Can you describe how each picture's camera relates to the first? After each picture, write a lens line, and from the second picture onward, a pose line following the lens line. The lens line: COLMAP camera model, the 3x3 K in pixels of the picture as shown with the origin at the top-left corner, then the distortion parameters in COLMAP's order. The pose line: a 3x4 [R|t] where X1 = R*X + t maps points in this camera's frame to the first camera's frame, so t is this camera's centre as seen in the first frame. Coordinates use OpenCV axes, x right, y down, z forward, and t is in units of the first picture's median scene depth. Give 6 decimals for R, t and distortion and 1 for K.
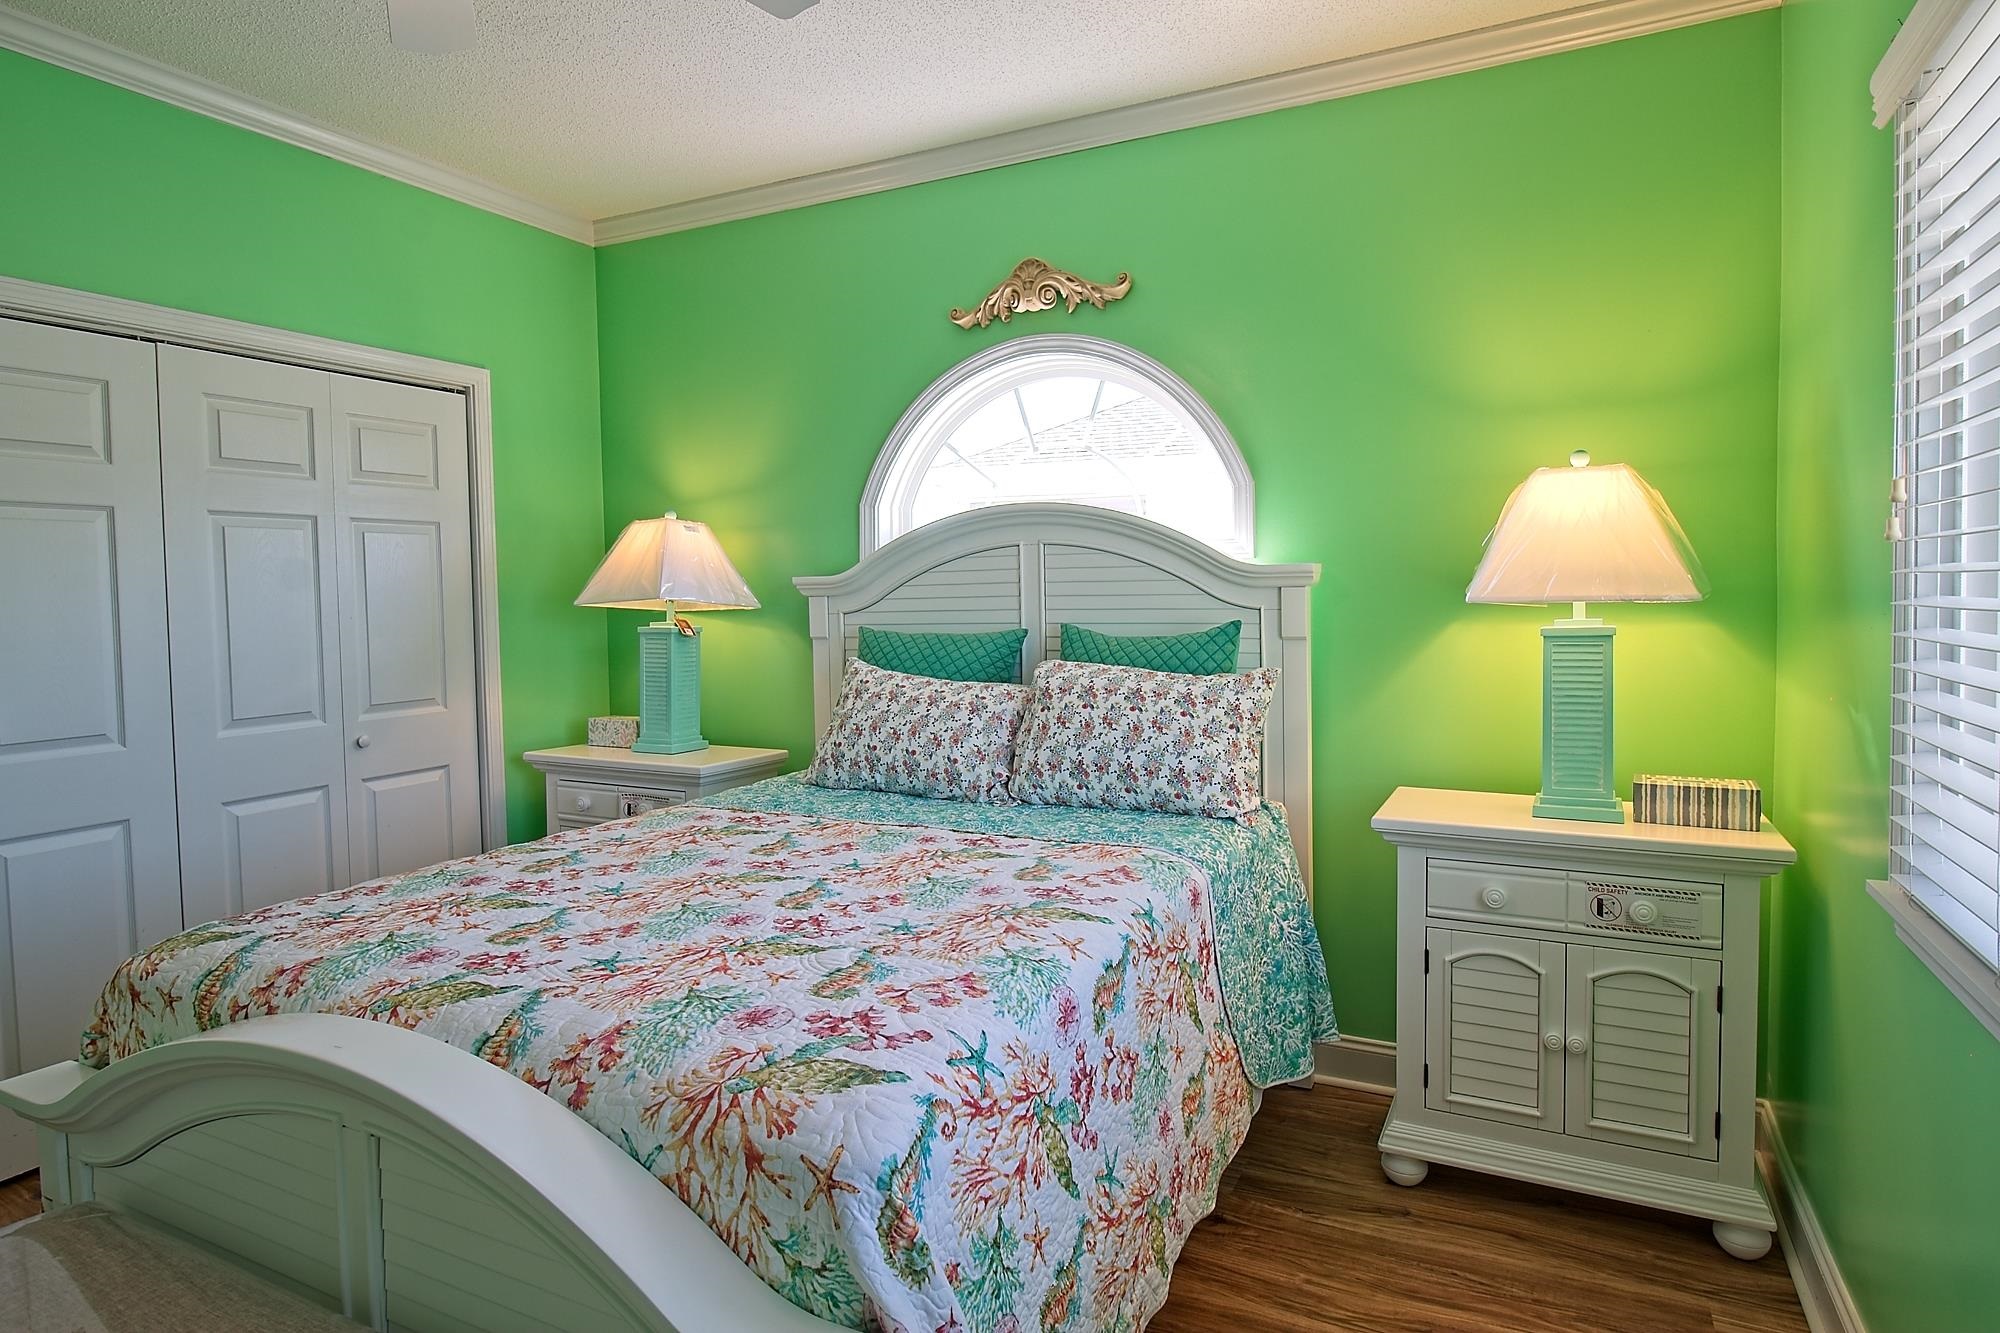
lens RADIAL K [[1080.6, 0, 1004.6], [0, 1080.6, 649.5], [0, 0, 1]] dist [-0.002522, -0.000045]
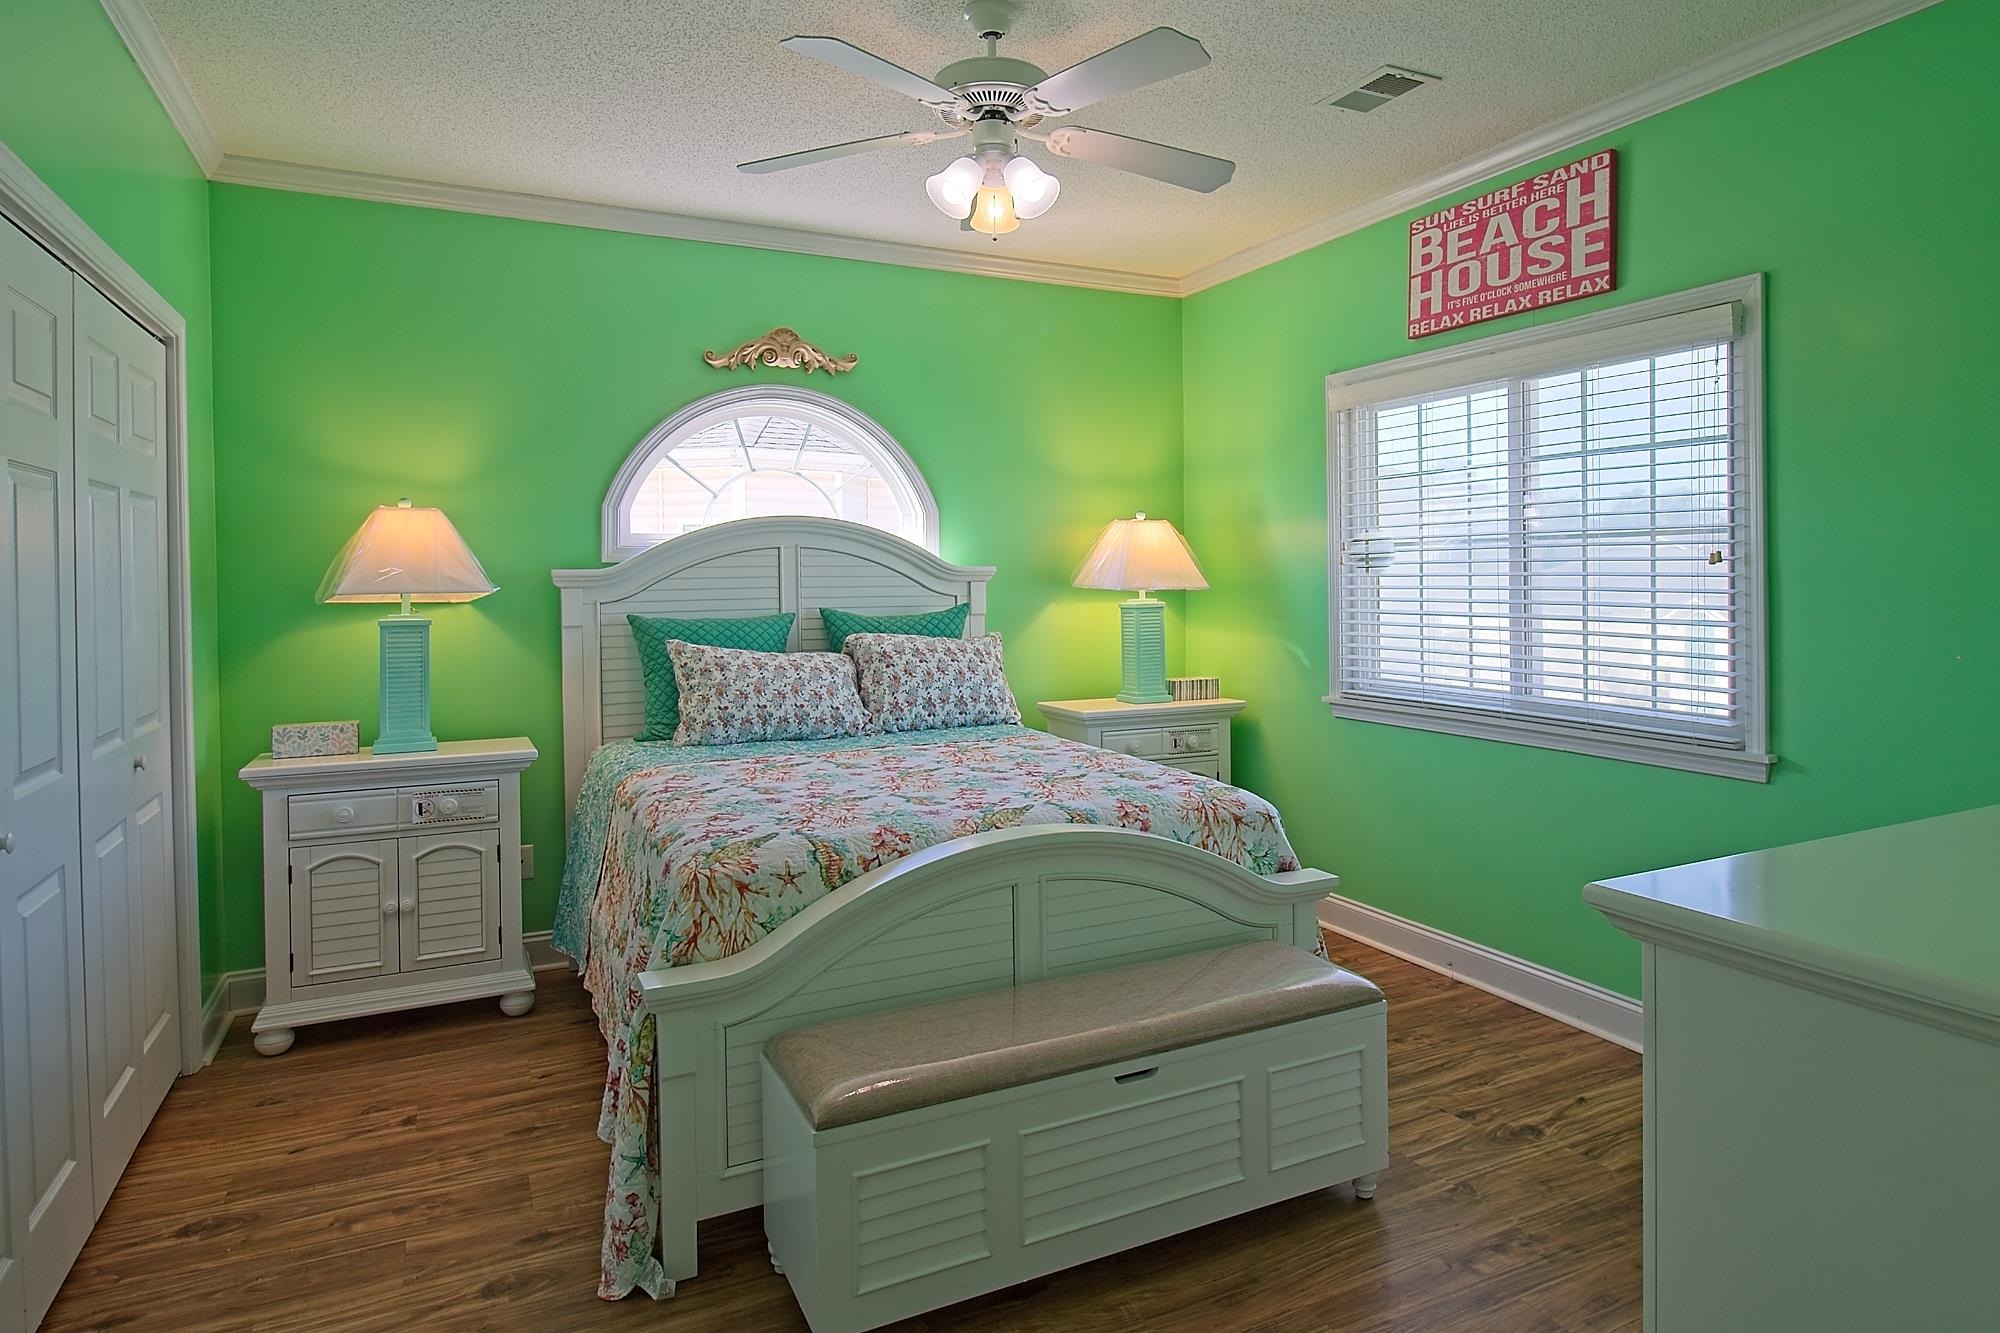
lens RADIAL K [[1158.9, 0, 1050.5], [0, 1158.9, 610.3], [0, 0, 1]] dist [0.002829, -0.009734]
pose [[0.602160, -0.011712, 0.798289, -1.017693], [0.042914, 0.998922, -0.017715, 0.017617], [-0.797221, 0.044925, 0.602014, -0.087586]]
